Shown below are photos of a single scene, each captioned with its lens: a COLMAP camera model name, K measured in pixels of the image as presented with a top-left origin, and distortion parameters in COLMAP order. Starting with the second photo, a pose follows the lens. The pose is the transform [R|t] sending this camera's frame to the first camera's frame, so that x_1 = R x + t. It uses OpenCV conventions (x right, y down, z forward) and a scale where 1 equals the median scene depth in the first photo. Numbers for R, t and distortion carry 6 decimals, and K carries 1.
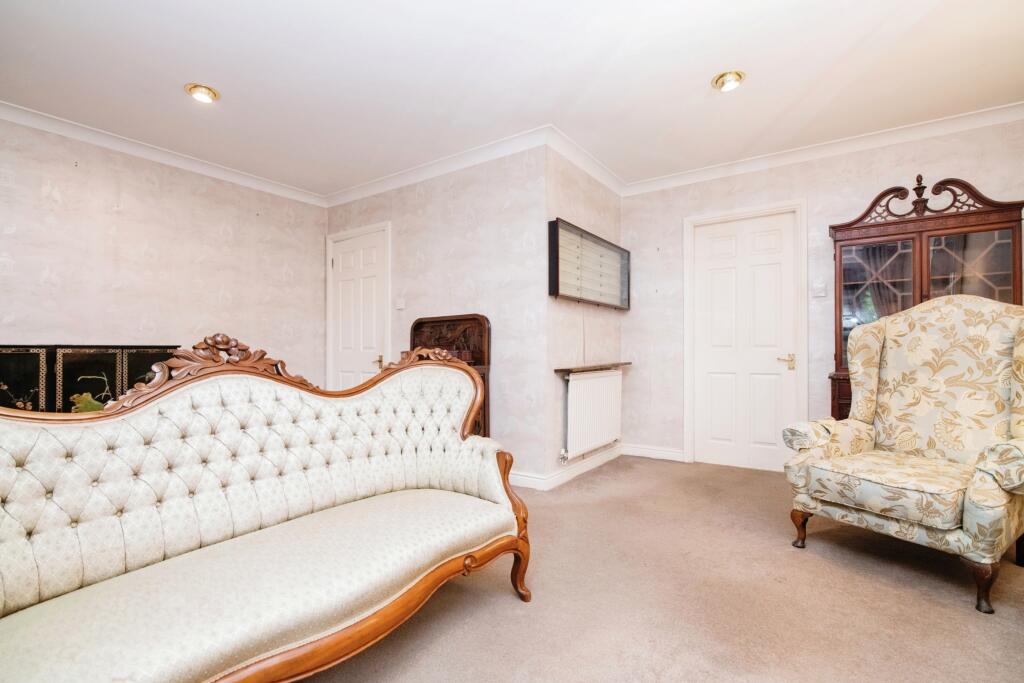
lens RADIAL K [[476.7, 0, 541.7], [0, 476.7, 362.7], [0, 0, 1]] dist [-0.013396, 0.000346]
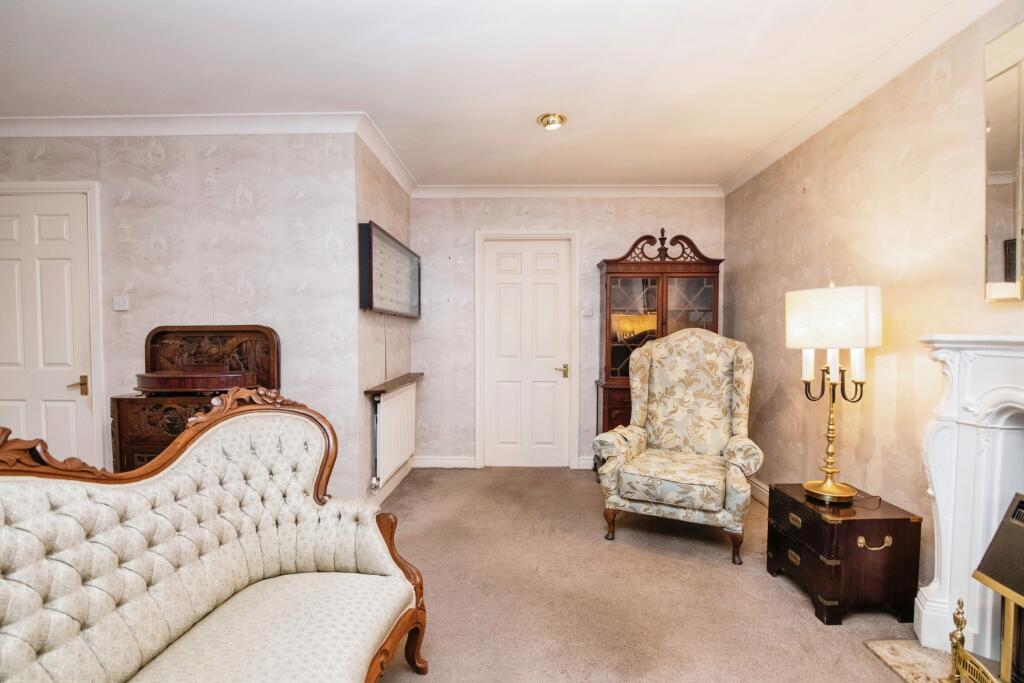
lens RADIAL K [[476.7, 0, 537.0], [0, 476.7, 365.5], [0, 0, 1]] dist [-0.013396, 0.000346]
pose [[0.839269, -0.018964, 0.543385, -0.229934], [-0.002389, 0.999253, 0.038563, -0.084790], [-0.543711, -0.033663, 0.838597, 0.098850]]
